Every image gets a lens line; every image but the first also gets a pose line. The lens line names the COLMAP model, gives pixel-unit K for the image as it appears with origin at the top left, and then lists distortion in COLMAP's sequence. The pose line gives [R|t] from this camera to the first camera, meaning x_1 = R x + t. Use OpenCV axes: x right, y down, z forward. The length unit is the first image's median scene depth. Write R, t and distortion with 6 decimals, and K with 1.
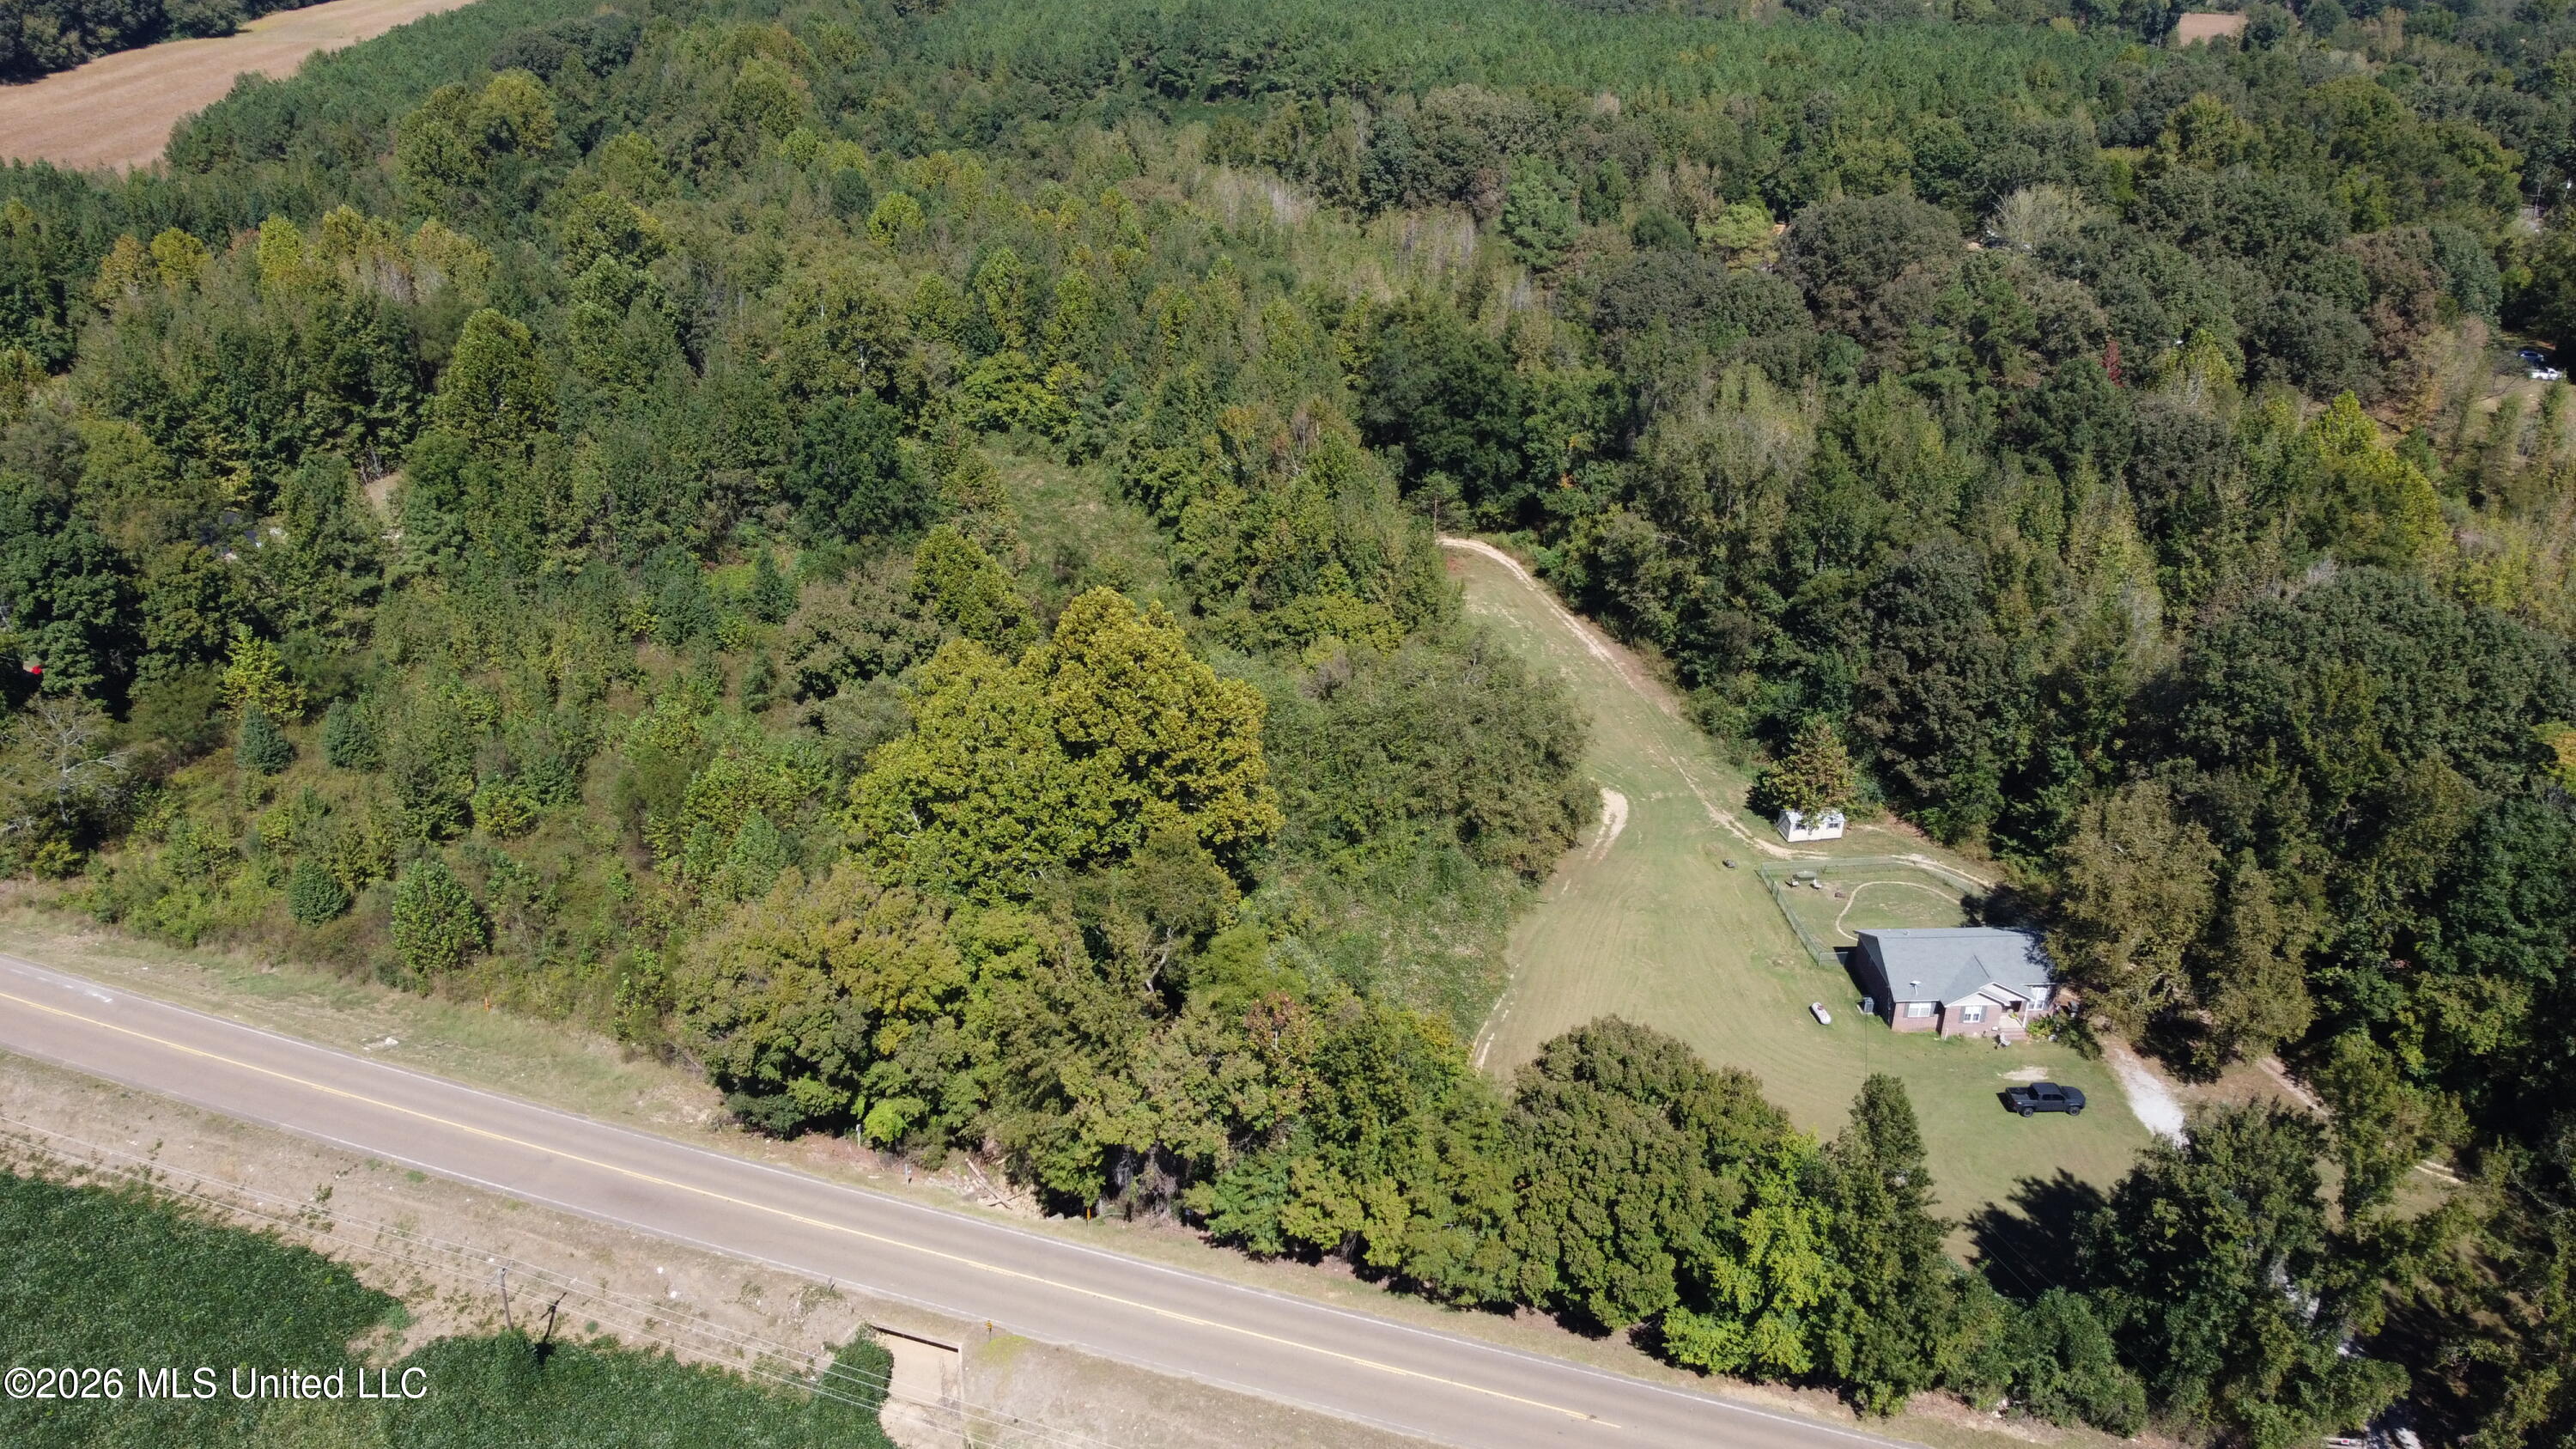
lens RADIAL K [[1942.3, 0, 1290.6], [0, 1942.3, 718.0], [0, 0, 1]] dist [-0.002254, -0.003430]
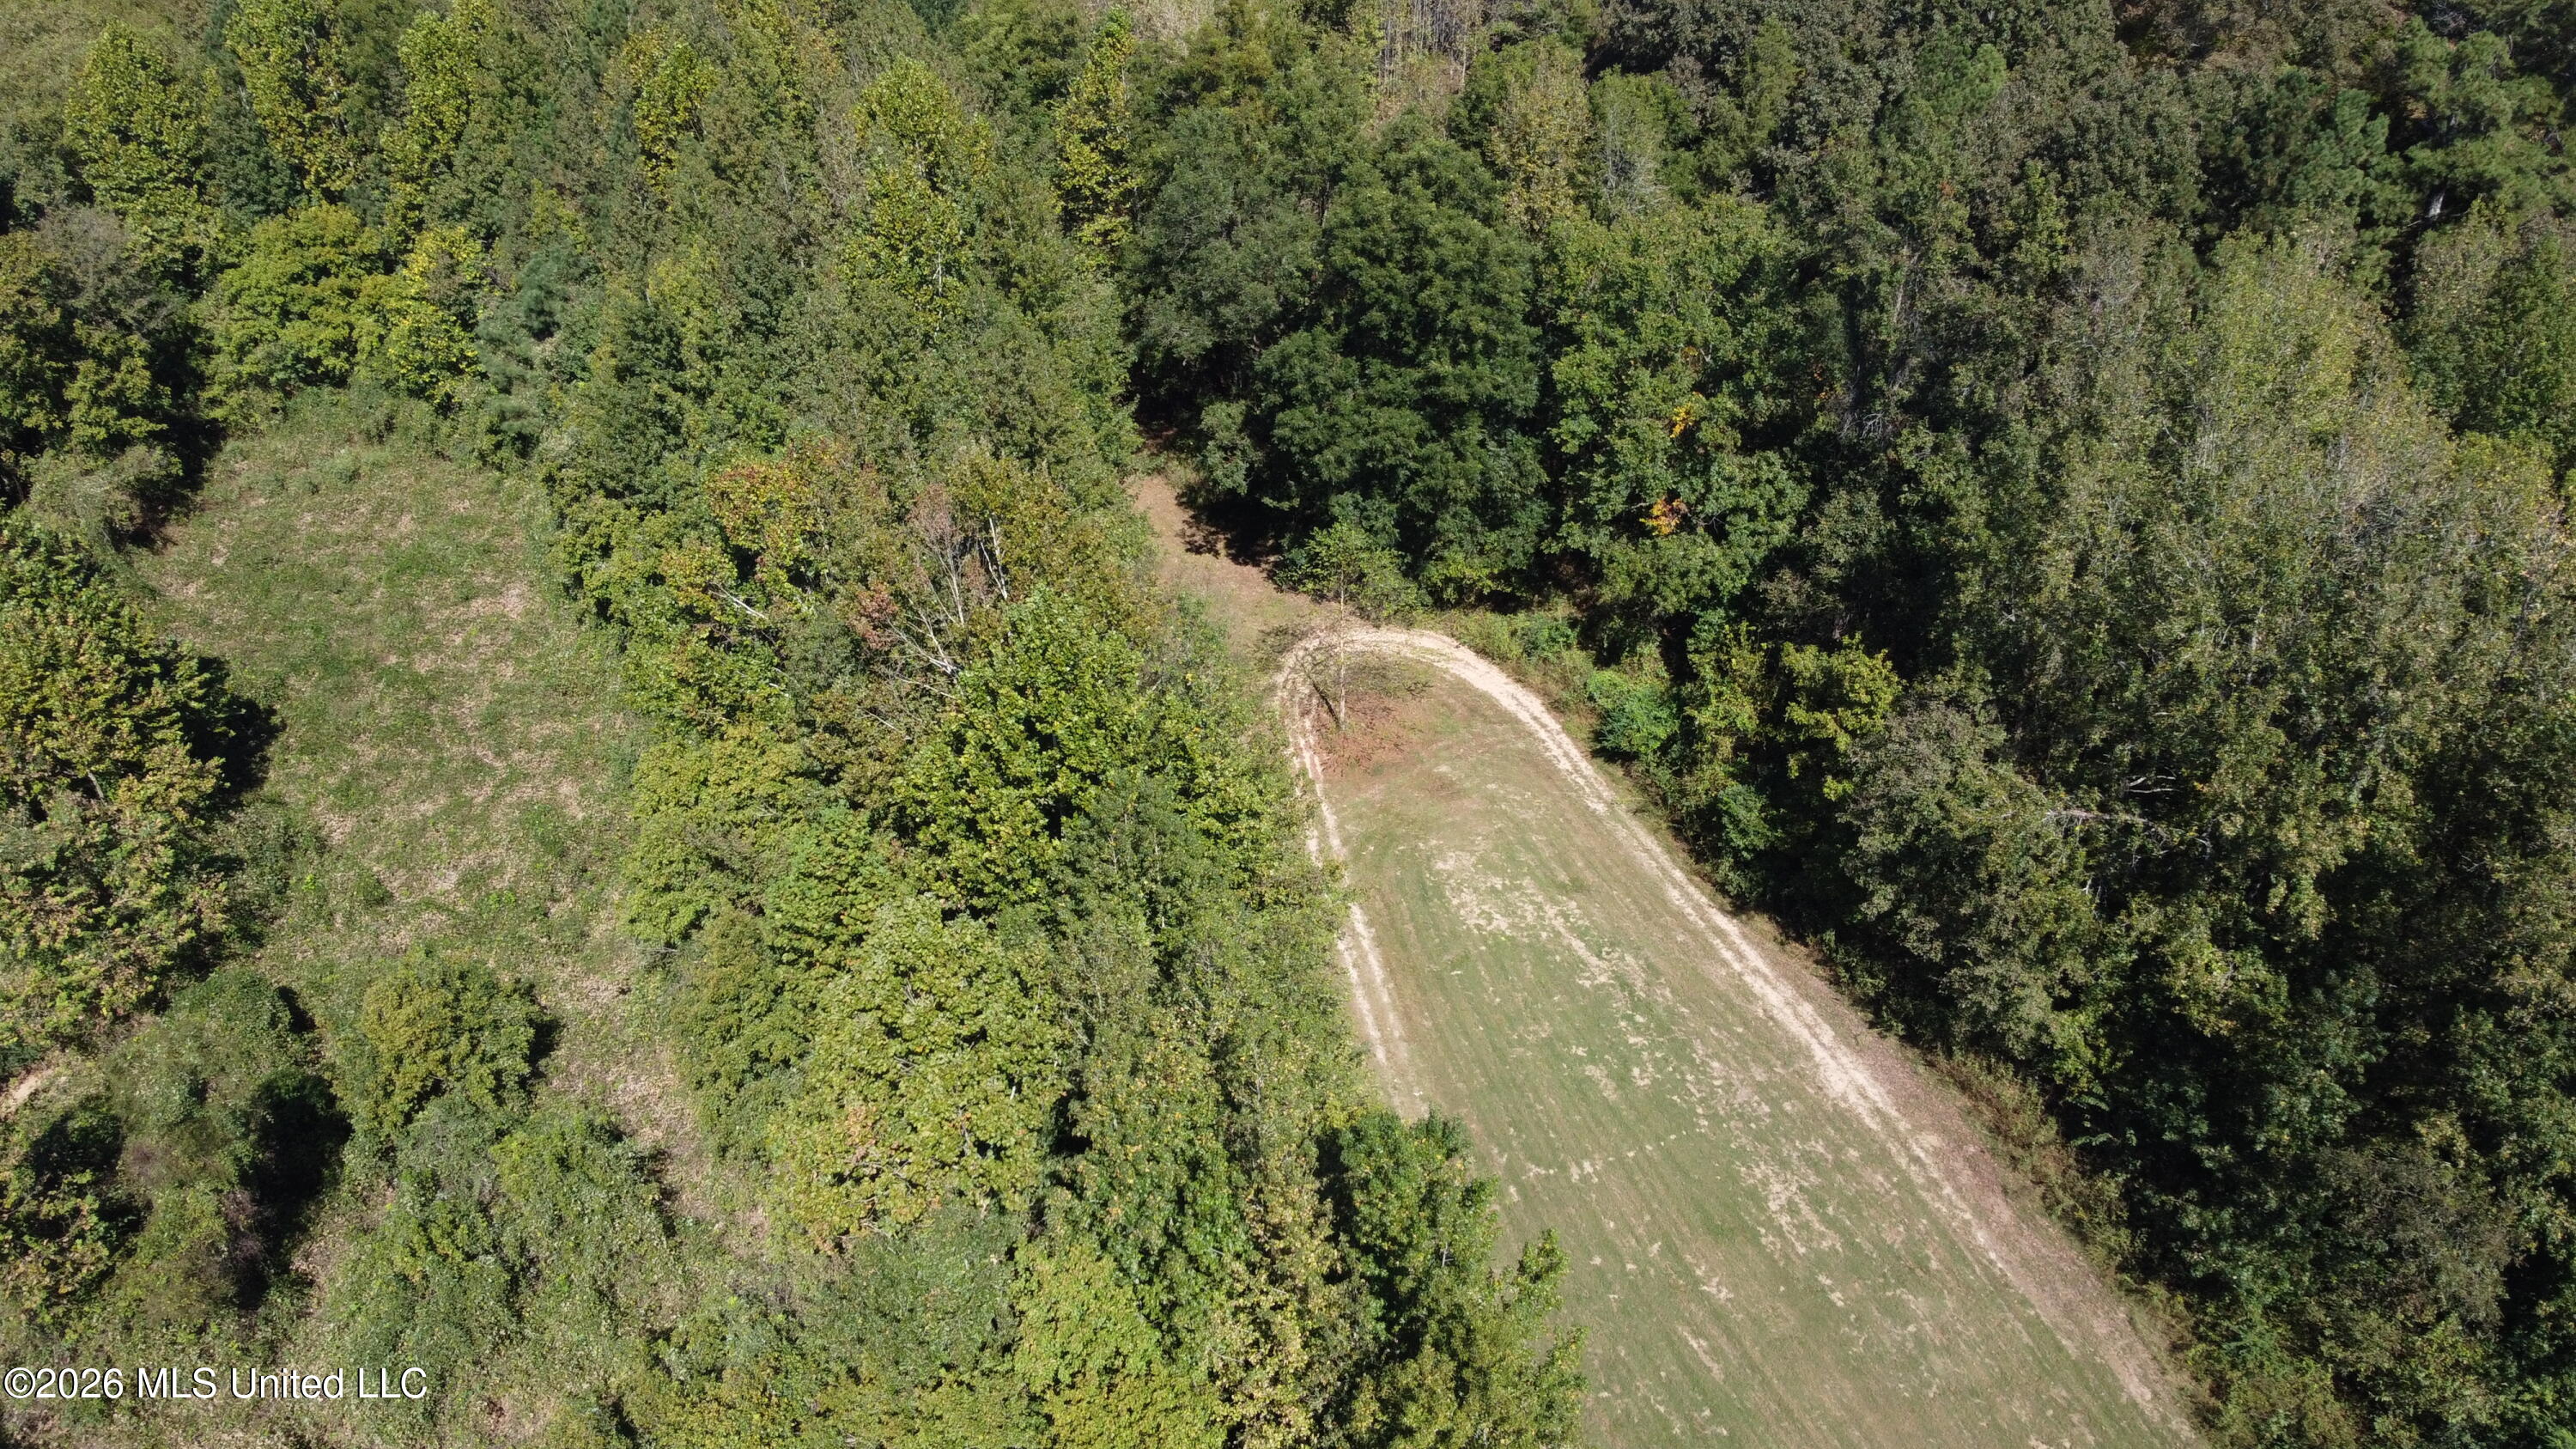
lens RADIAL K [[1942.3, 0, 1282.5], [0, 1942.3, 729.3], [0, 0, 1]] dist [-0.002254, -0.003430]
pose [[0.993010, -0.090725, 0.075499, 0.030656], [0.075780, 0.980466, 0.181503, -0.151807], [-0.090491, -0.174513, 0.980488, 0.595698]]
